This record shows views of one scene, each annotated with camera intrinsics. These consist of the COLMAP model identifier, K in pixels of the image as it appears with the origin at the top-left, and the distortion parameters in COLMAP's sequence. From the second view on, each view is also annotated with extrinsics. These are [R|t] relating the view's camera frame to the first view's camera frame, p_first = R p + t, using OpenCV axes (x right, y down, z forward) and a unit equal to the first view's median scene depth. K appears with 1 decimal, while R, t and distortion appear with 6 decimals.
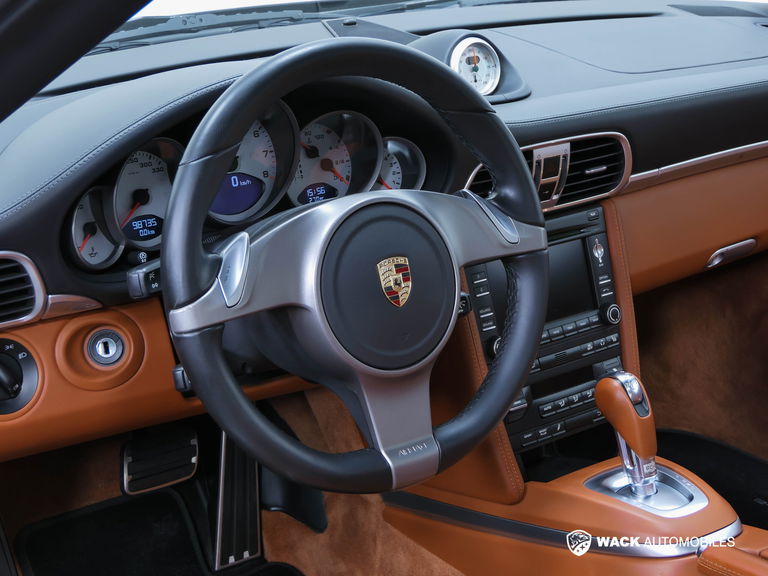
lens RADIAL K [[1456.8, 0, 384.8], [0, 1456.8, 288.0], [0, 0, 1]] dist [-0.007367, 0.000000]
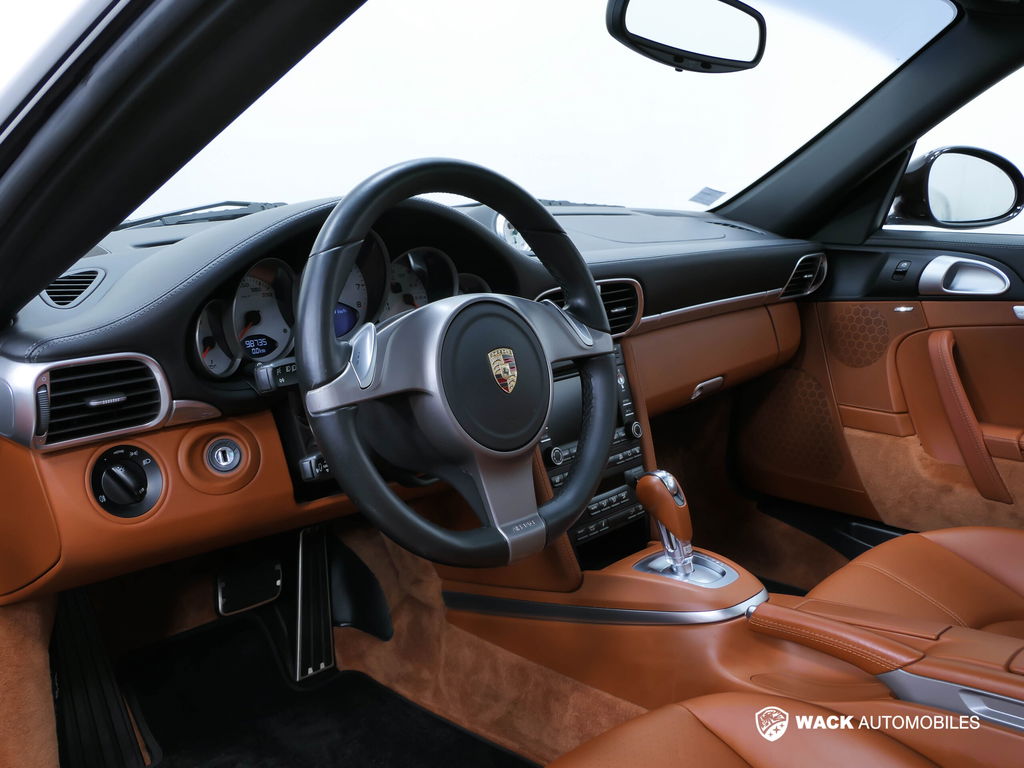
lens RADIAL K [[1006.3, 0, 508.6], [0, 1006.3, 383.5], [0, 0, 1]] dist [0.009668, 0.000000]
pose [[0.986292, -0.038236, 0.160515, -0.100319], [0.056085, 0.992547, -0.108186, 0.078991], [-0.155182, 0.115705, 0.981087, 0.229364]]
